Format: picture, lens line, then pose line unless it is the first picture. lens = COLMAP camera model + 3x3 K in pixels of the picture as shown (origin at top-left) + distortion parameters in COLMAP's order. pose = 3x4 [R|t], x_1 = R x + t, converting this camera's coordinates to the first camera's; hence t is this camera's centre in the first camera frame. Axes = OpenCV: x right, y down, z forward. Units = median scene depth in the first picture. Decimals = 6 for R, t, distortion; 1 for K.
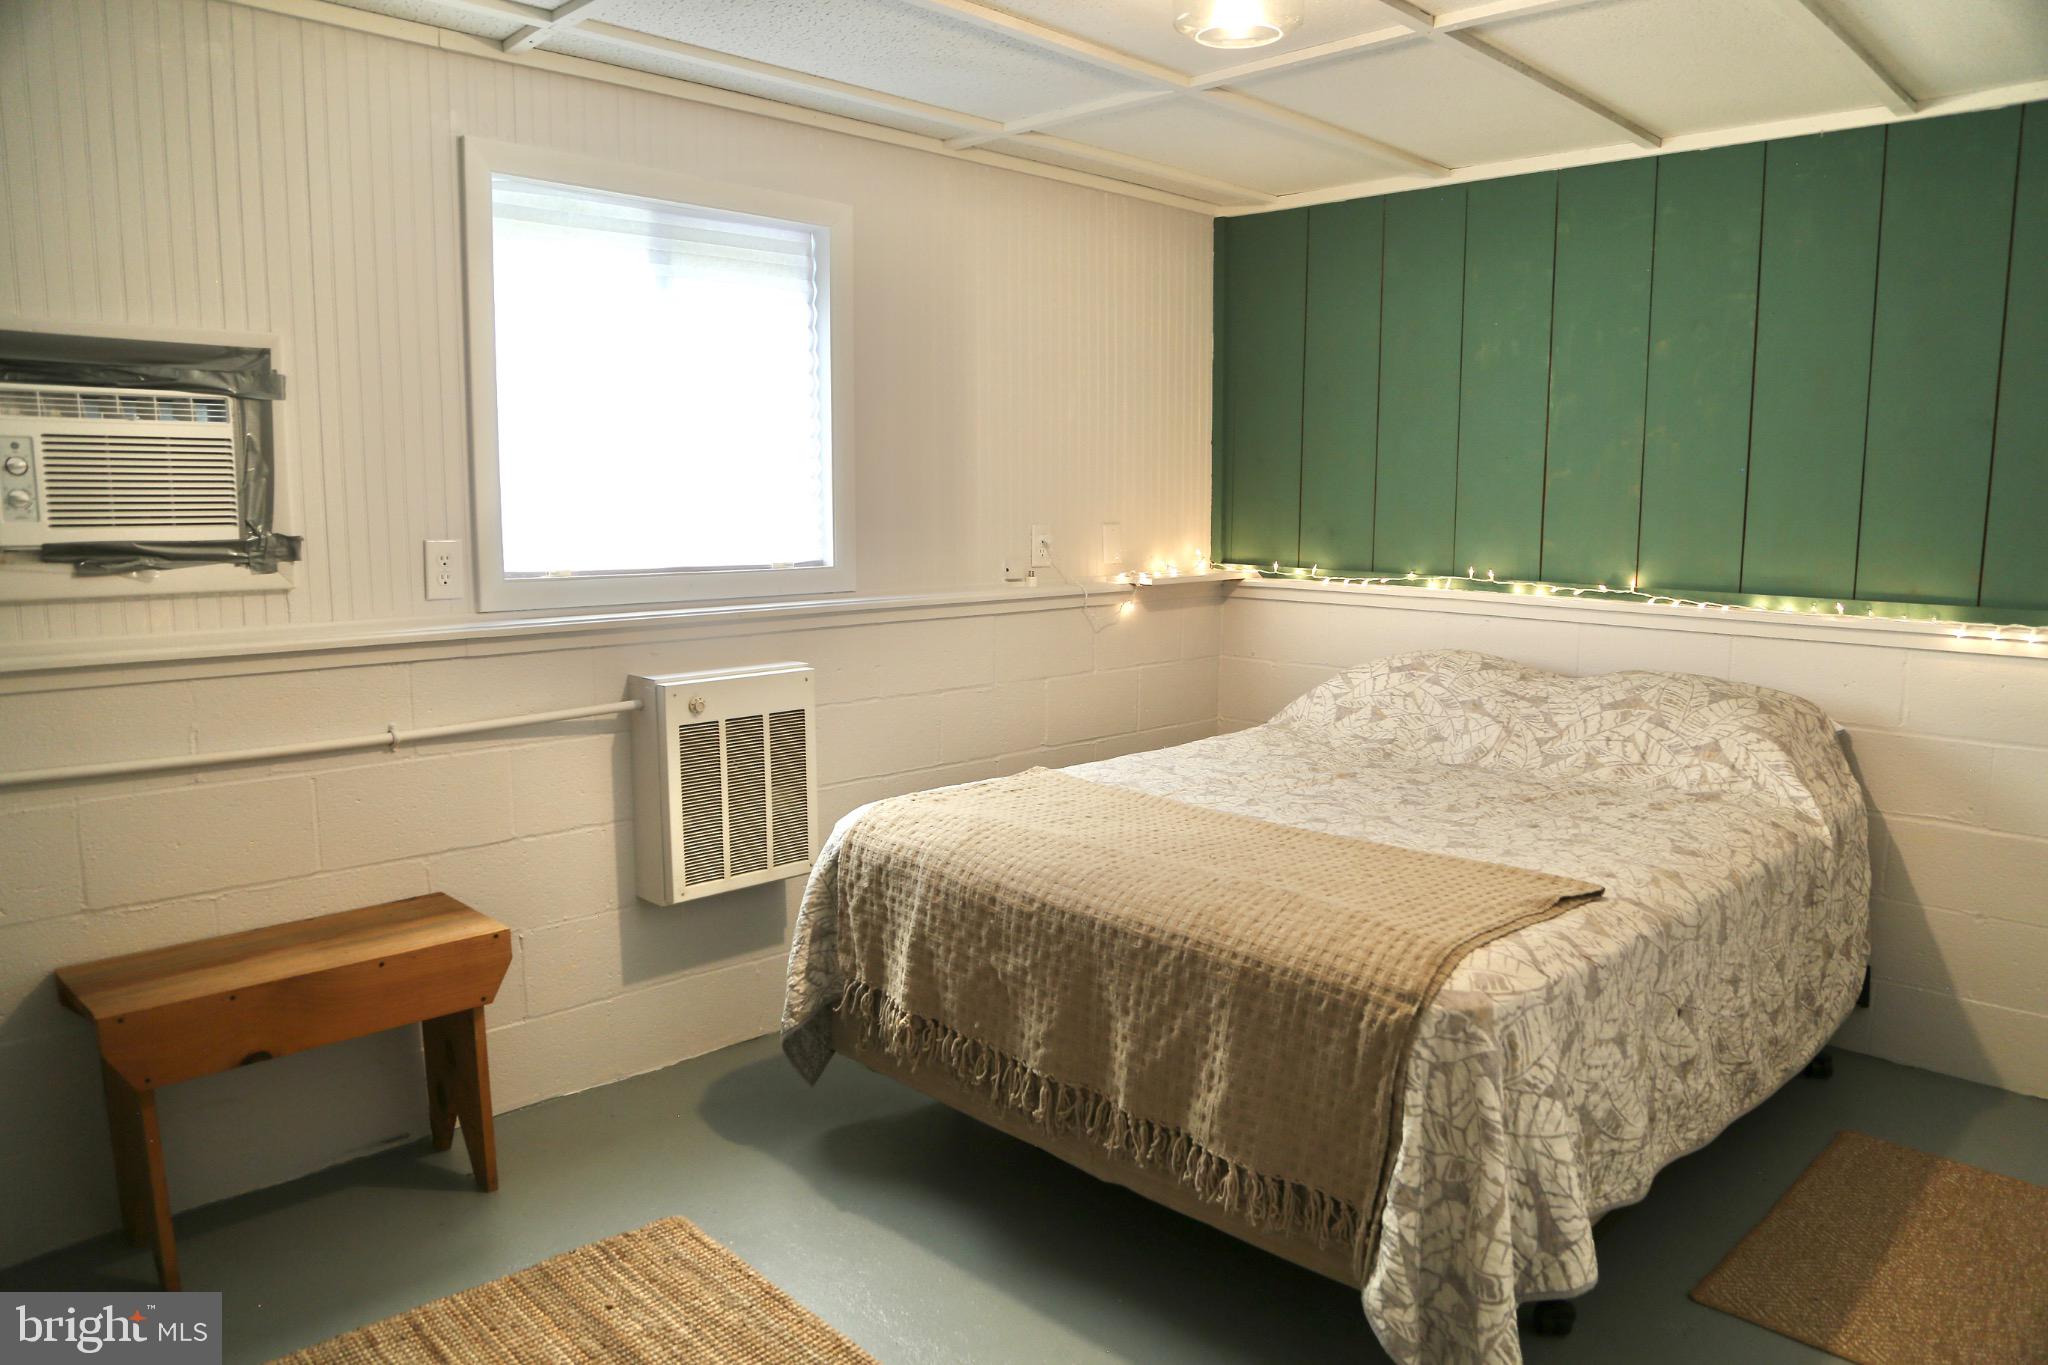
lens RADIAL K [[1411.2, 0, 1015.8], [0, 1411.2, 683.6], [0, 0, 1]] dist [-0.122851, 0.067305]
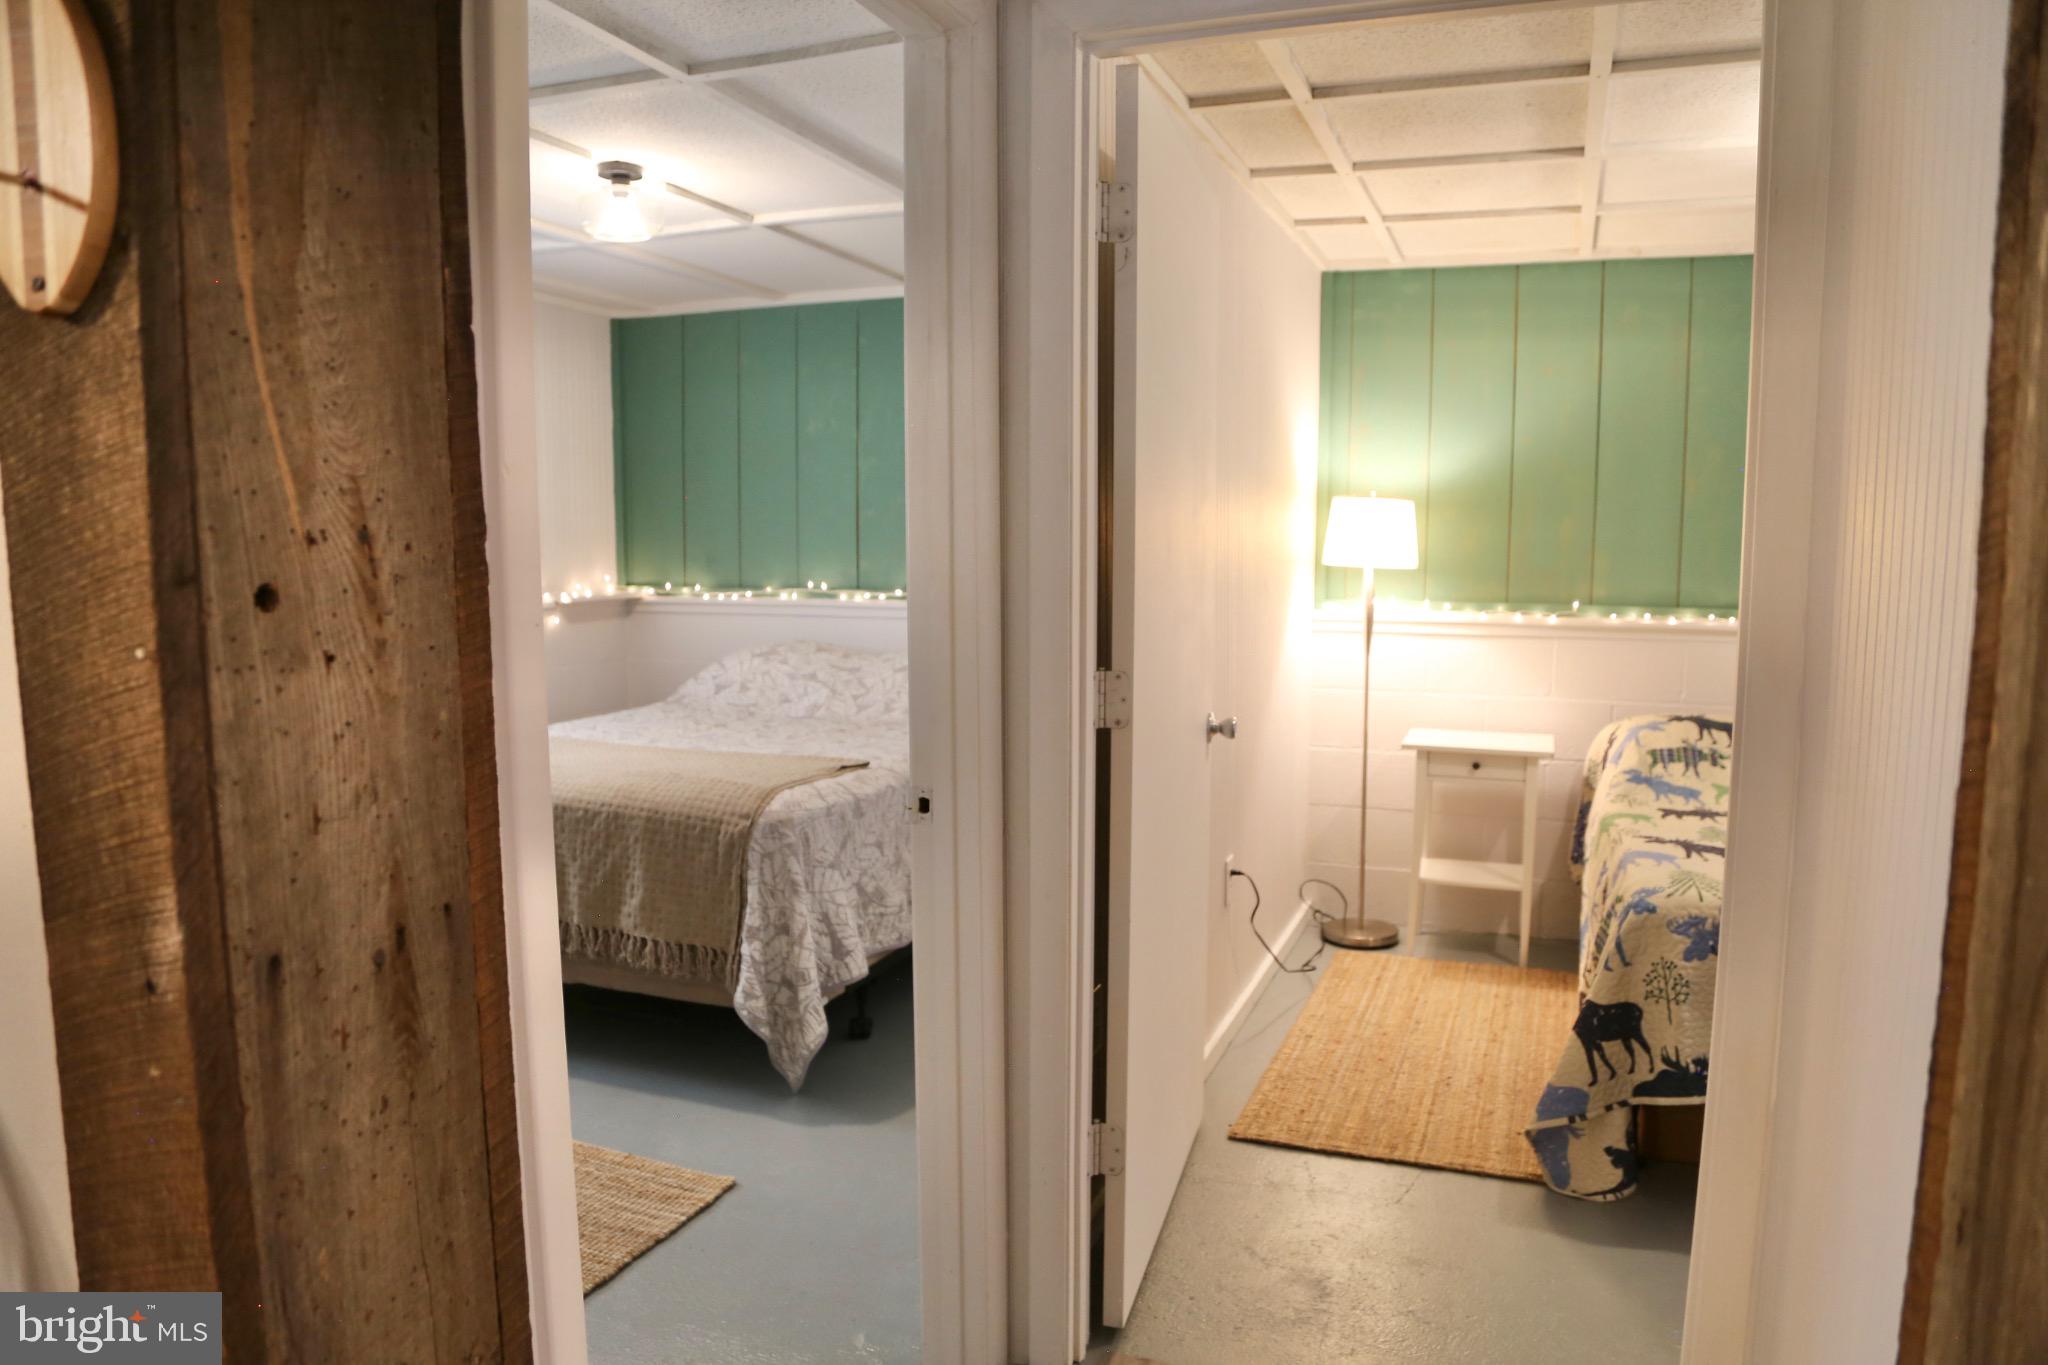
lens RADIAL K [[1411.2, 0, 1027.3], [0, 1411.2, 692.4], [0, 0, 1]] dist [-0.122851, 0.067305]
pose [[0.913172, -0.047428, 0.404805, -0.080530], [0.057812, 0.998237, -0.013458, 0.100853], [-0.403453, 0.035692, 0.914304, -0.628975]]
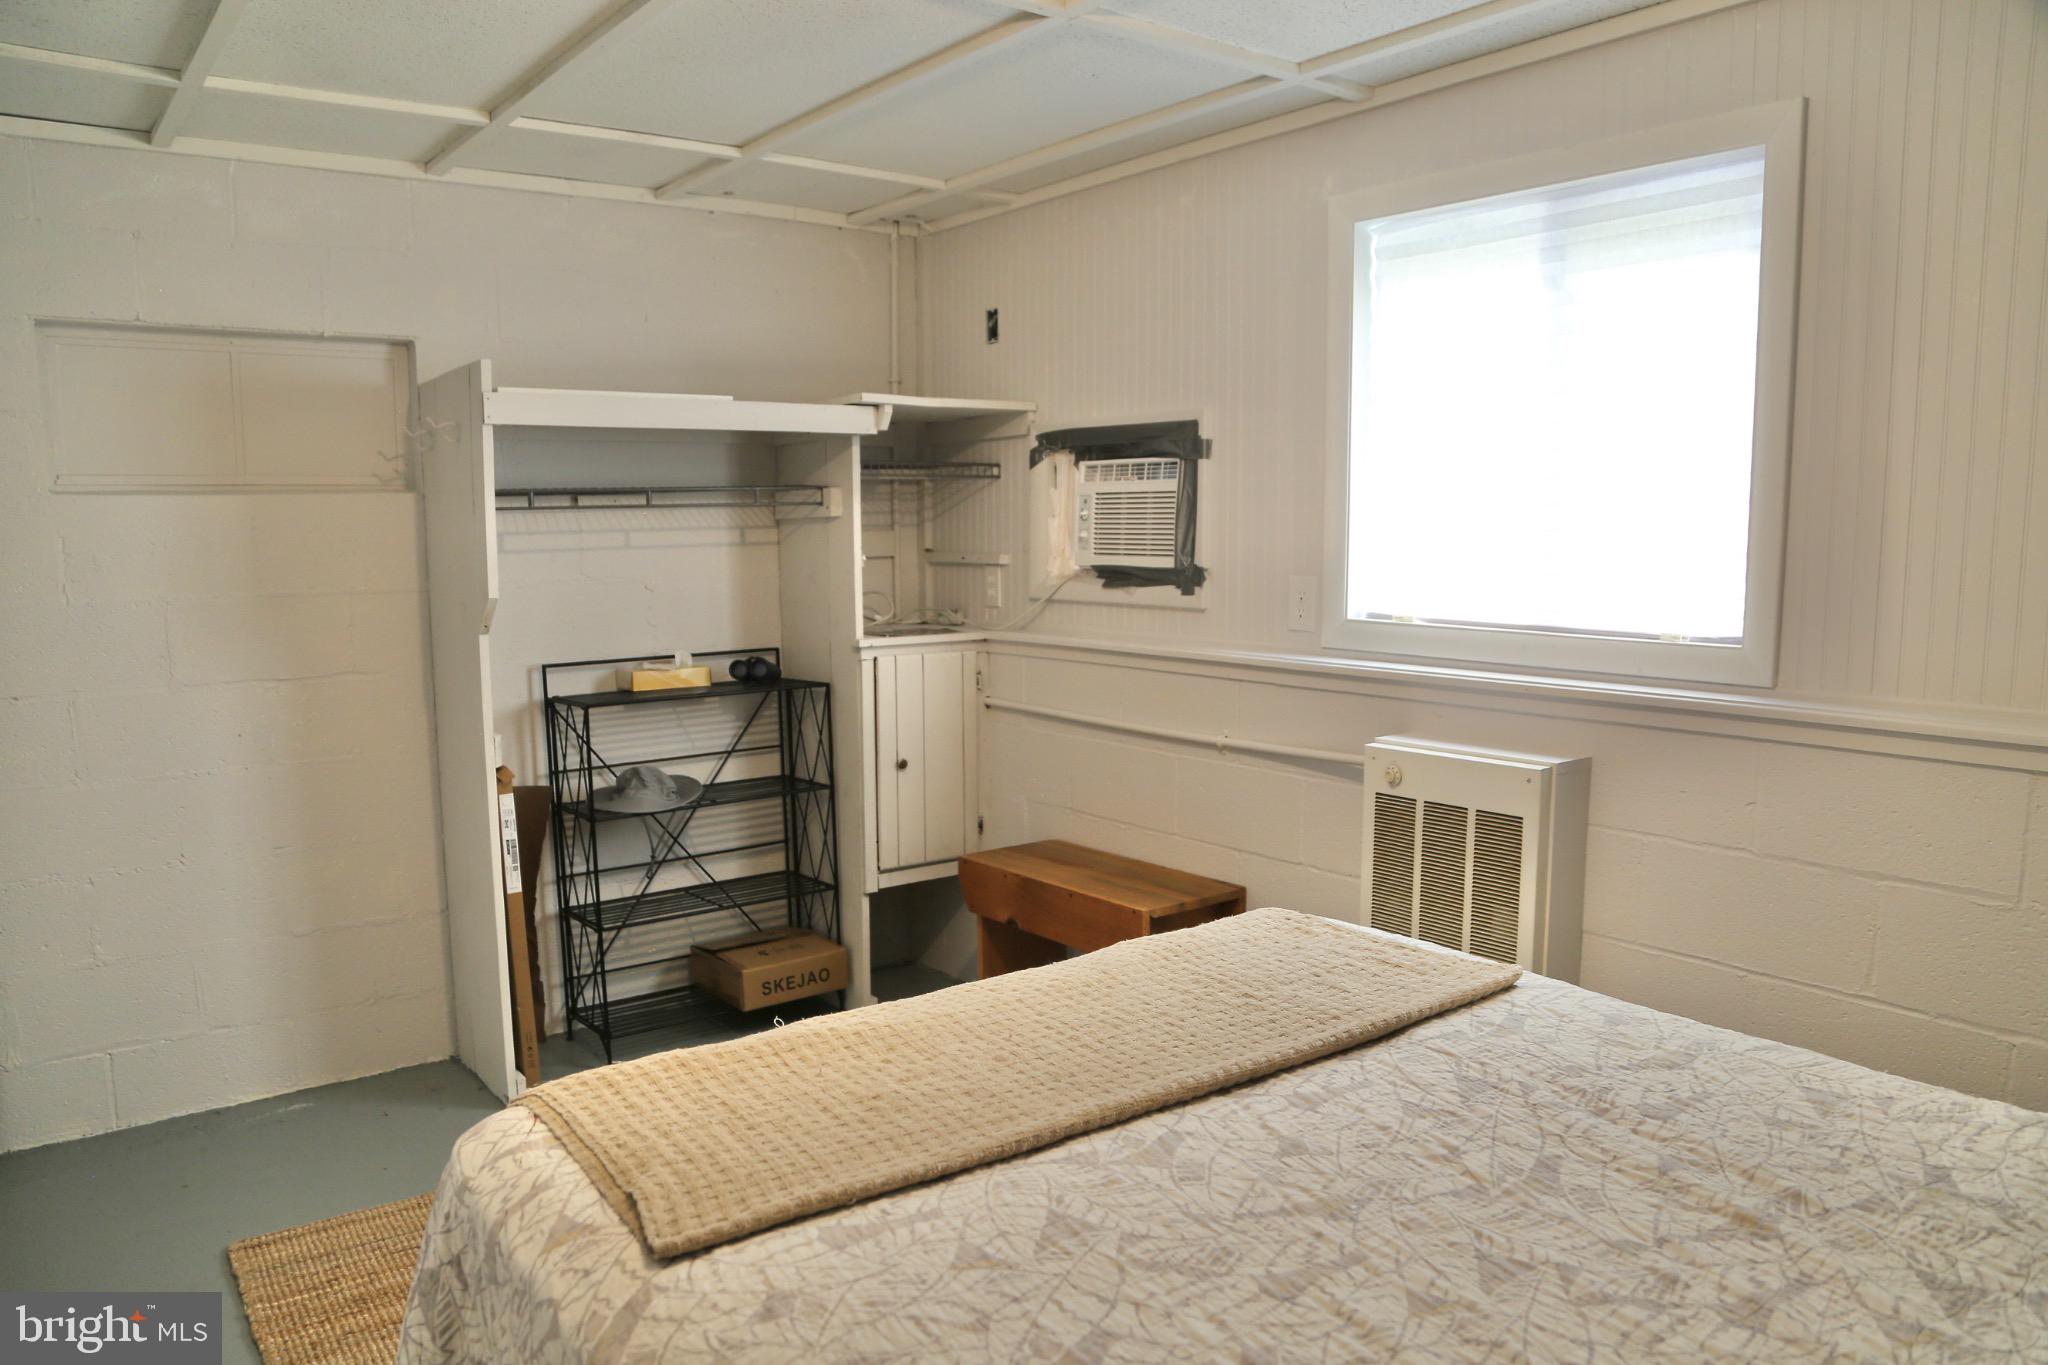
lens RADIAL K [[1411.2, 0, 1012.9], [0, 1411.2, 752.1], [0, 0, 1]] dist [-0.122851, 0.067305]
pose [[-0.134904, 0.150639, -0.979341, 0.936371], [-0.127139, 0.977574, 0.167880, -0.162525], [0.982668, 0.147160, -0.112727, 1.192648]]
